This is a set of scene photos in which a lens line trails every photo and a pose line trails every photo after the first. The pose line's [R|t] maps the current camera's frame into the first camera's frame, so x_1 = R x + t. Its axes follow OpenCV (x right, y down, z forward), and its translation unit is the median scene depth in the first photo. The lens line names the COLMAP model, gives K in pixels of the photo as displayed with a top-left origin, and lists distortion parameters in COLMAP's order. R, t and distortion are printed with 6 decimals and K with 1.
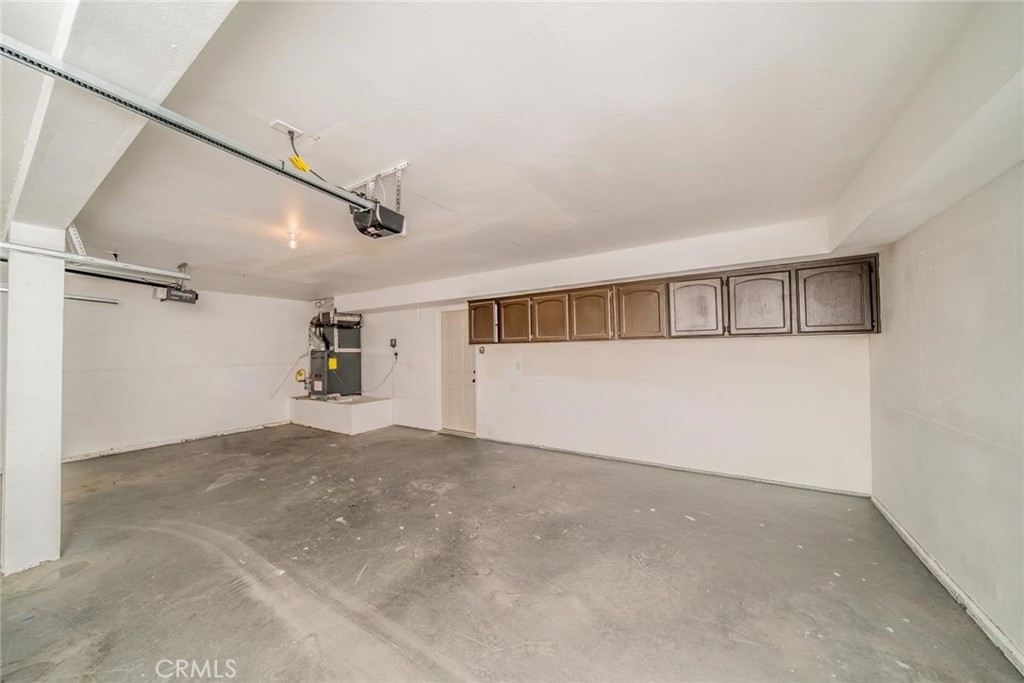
lens RADIAL K [[358.0, 0, 509.2], [0, 358.0, 342.7], [0, 0, 1]] dist [-0.001080, -0.000132]
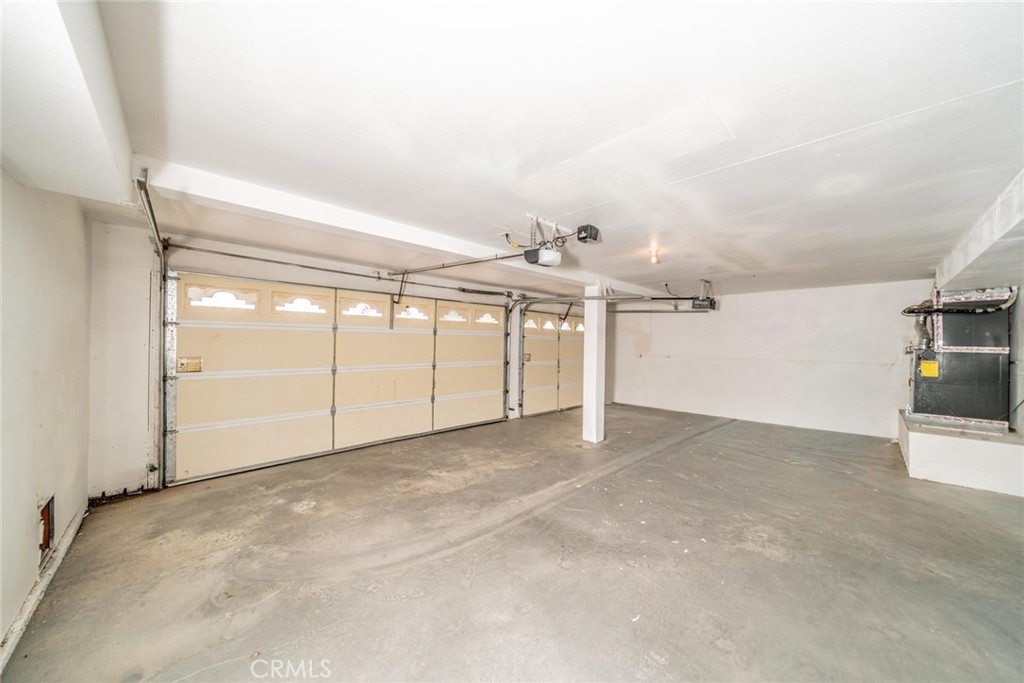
lens RADIAL K [[358.0, 0, 509.2], [0, 358.0, 342.7], [0, 0, 1]] dist [-0.001080, -0.000132]
pose [[-0.257699, 0.005781, -0.966208, 0.717298], [0.007939, 0.999961, 0.003865, 0.001719], [0.966193, -0.006675, -0.257735, 0.834761]]
